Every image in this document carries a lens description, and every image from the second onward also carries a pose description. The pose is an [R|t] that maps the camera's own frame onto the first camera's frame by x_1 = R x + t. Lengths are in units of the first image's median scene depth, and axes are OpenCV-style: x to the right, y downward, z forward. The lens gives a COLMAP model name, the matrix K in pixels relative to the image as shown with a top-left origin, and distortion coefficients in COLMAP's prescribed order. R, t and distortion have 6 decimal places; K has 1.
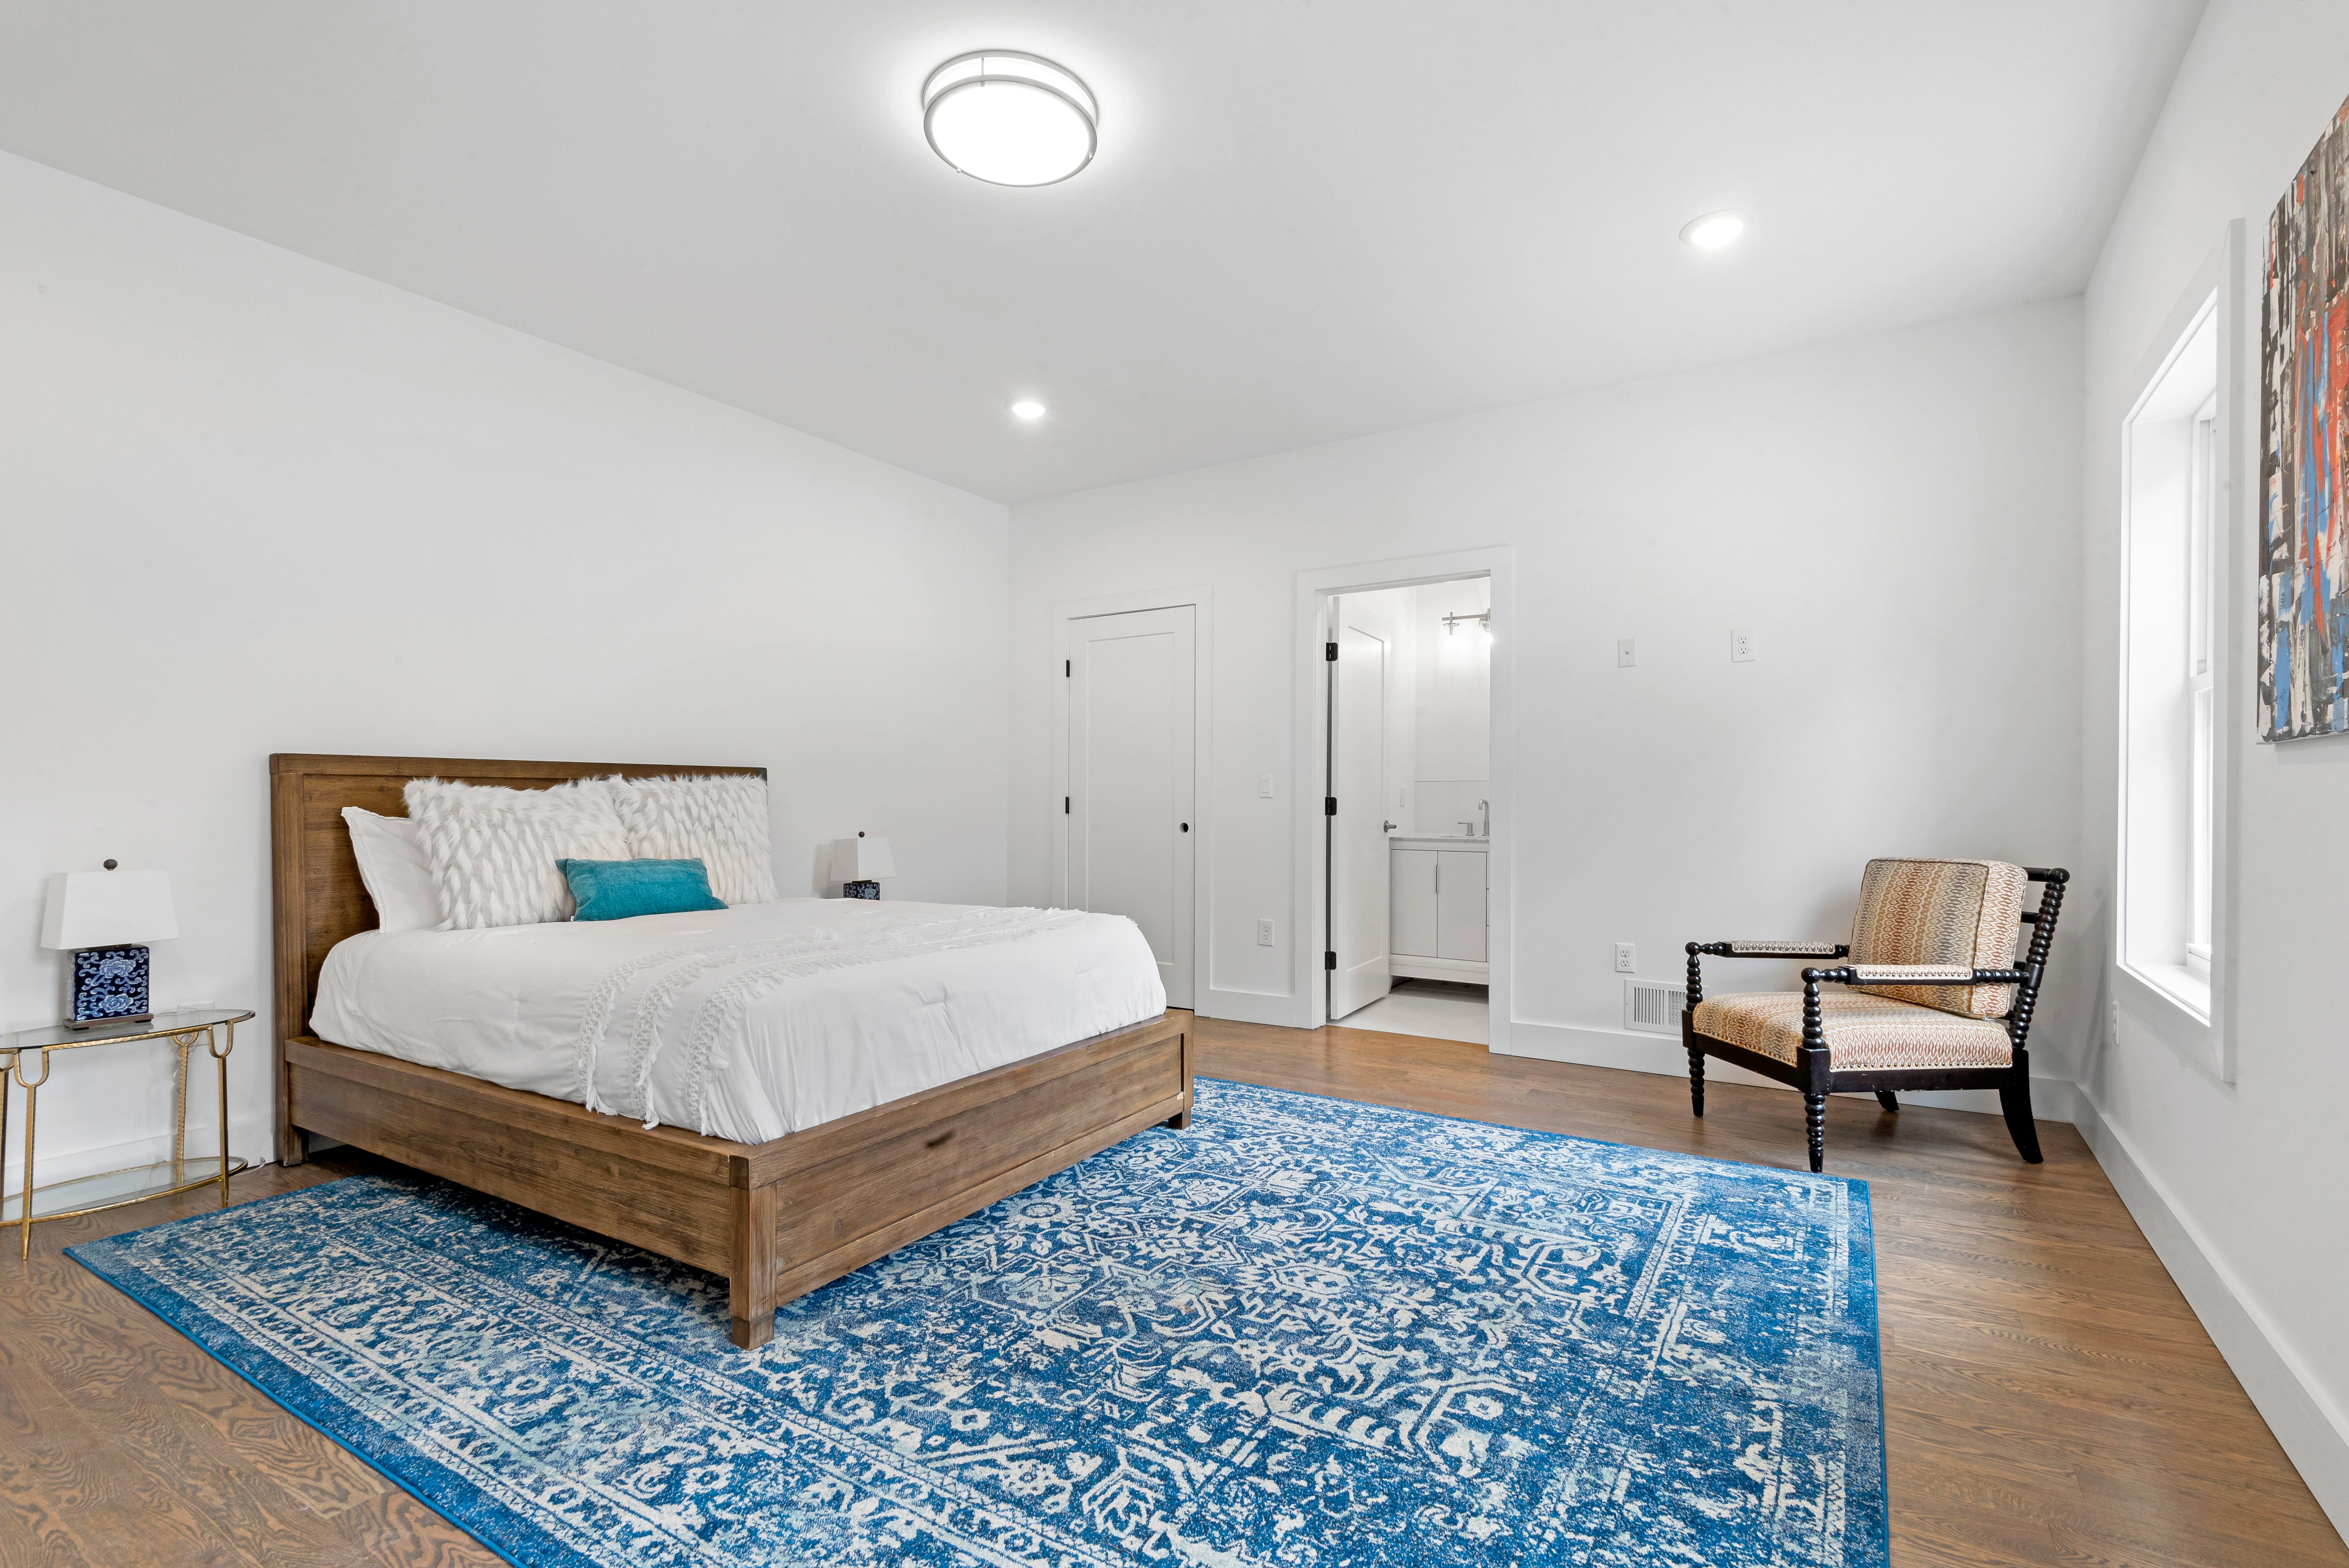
lens RADIAL K [[1059.5, 0, 1191.3], [0, 1059.5, 801.3], [0, 0, 1]] dist [0.016358, -0.009495]
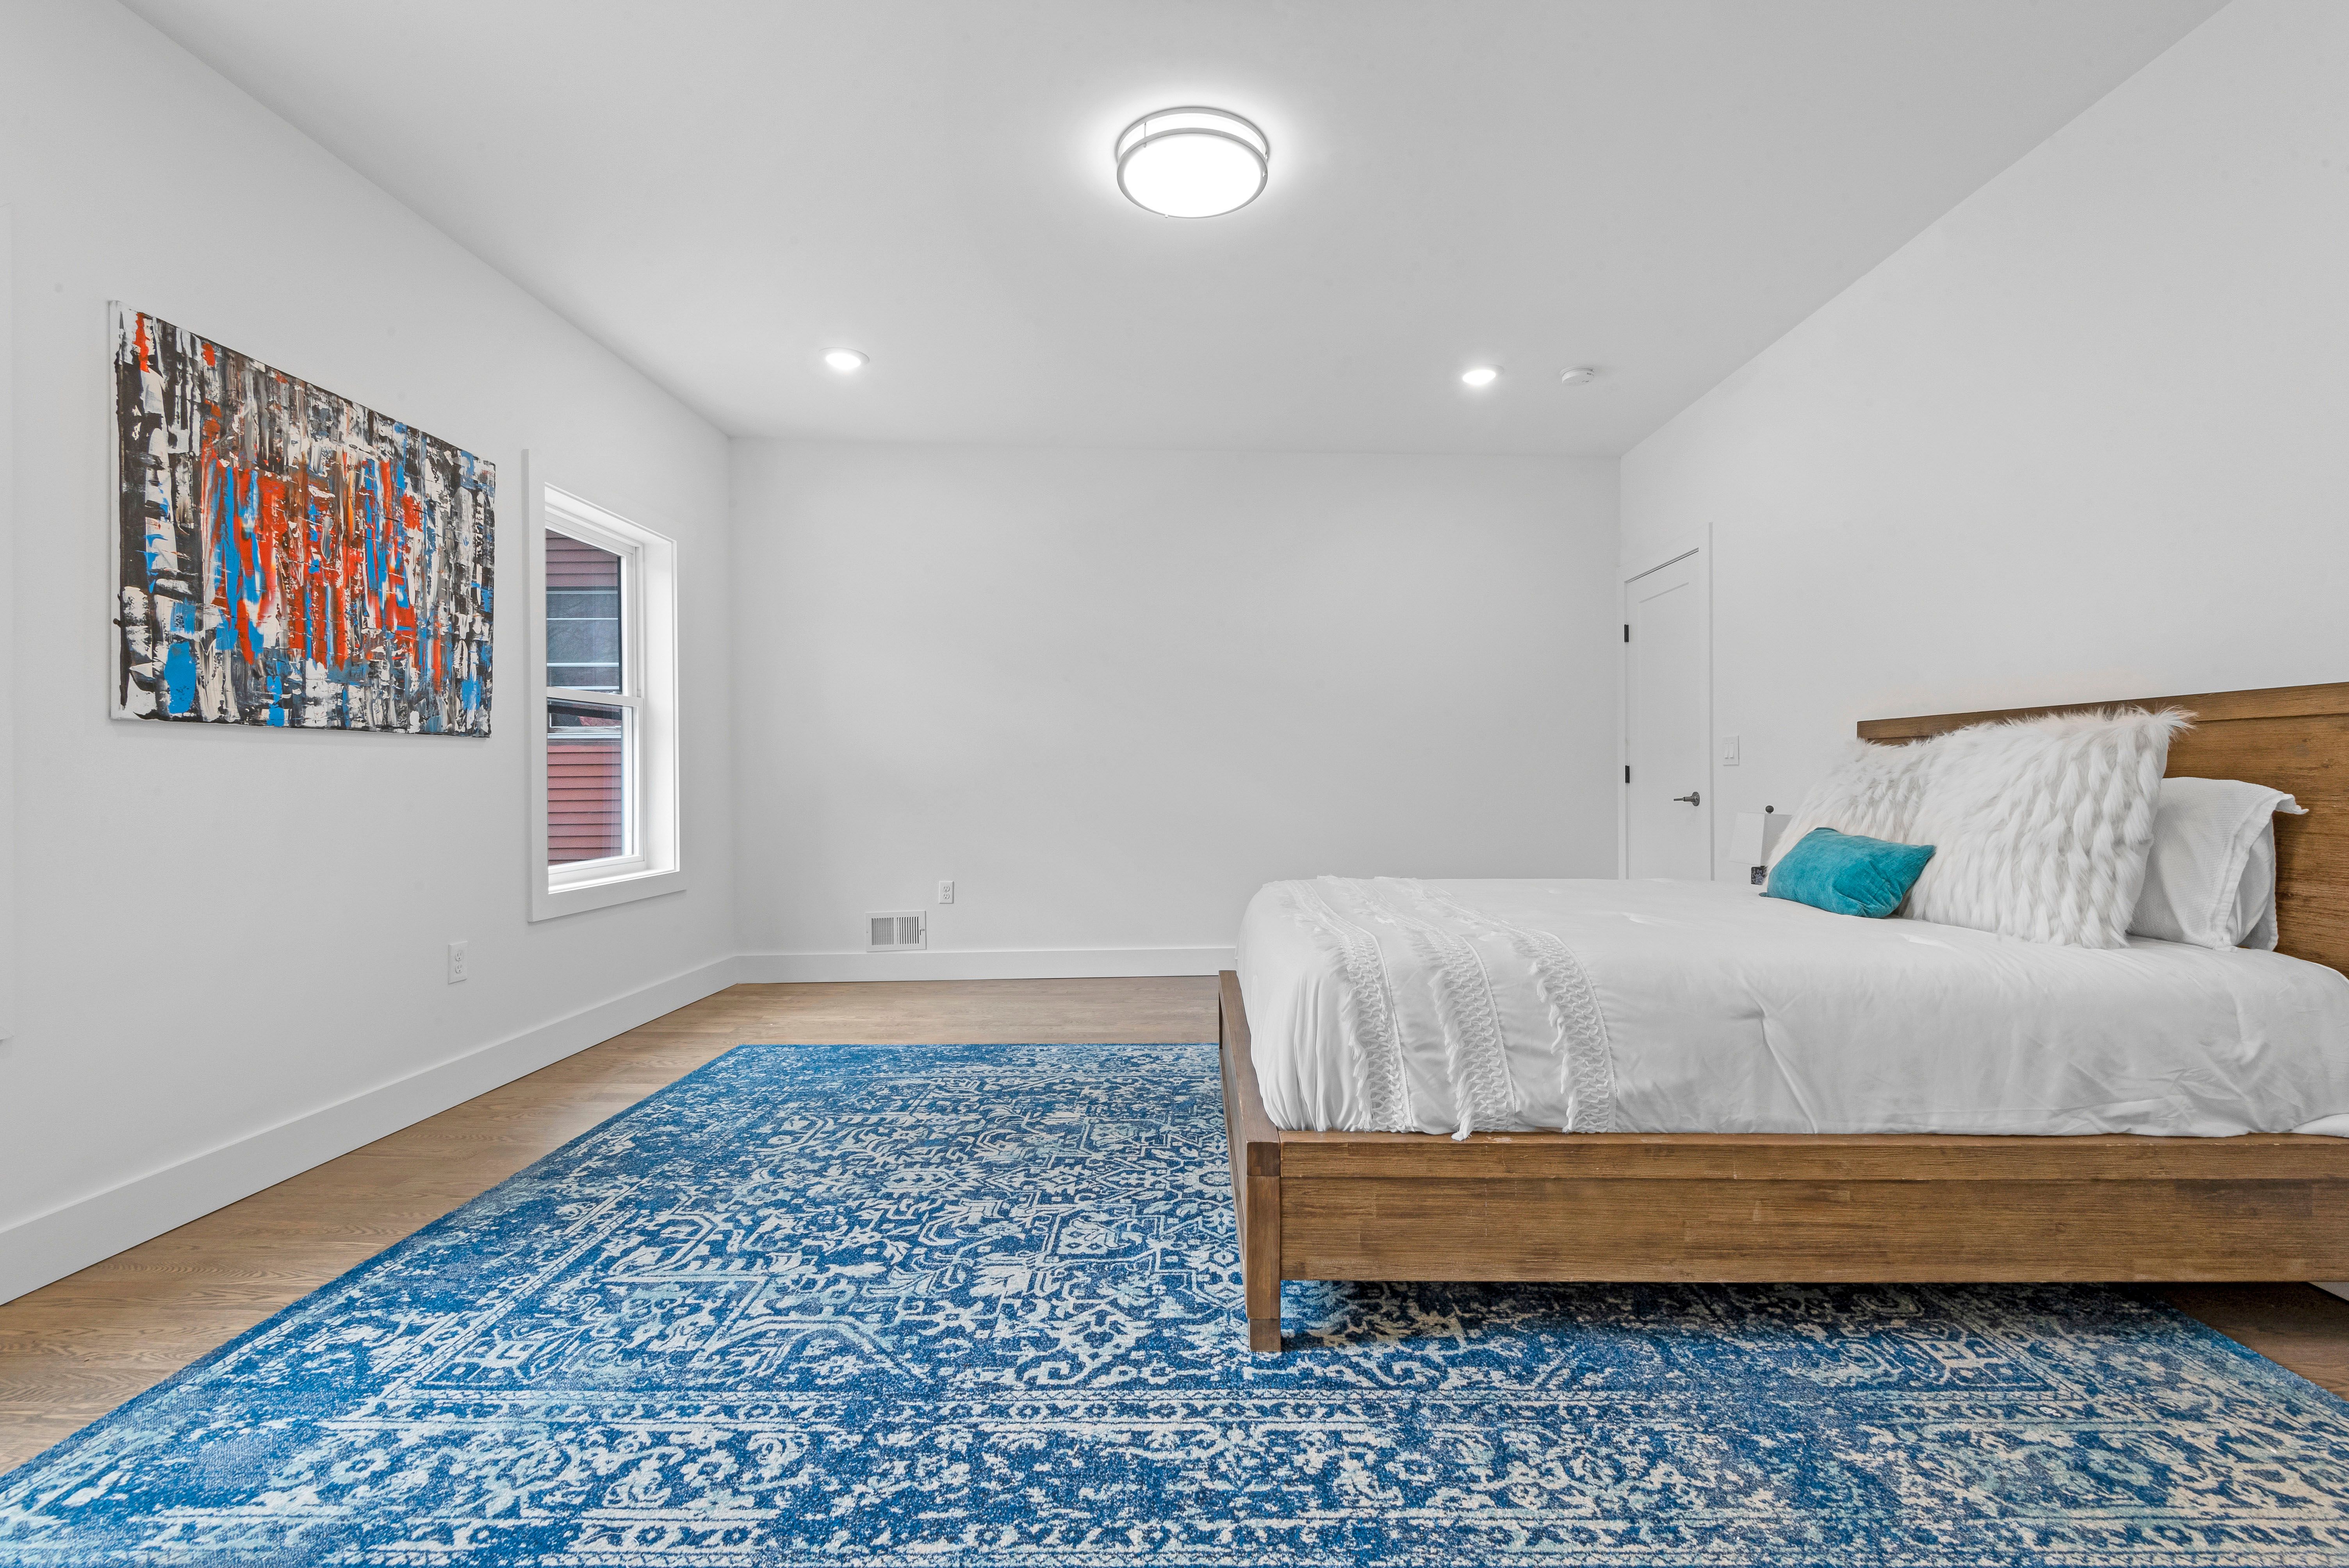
lens RADIAL K [[1059.5, 0, 1193.1], [0, 1059.5, 773.9], [0, 0, 1]] dist [0.016358, -0.009495]
pose [[-0.854966, 0.004416, -0.518665, 0.417701], [0.004055, 0.999990, 0.001828, 0.007800], [0.518667, -0.000540, -0.854976, 1.968883]]
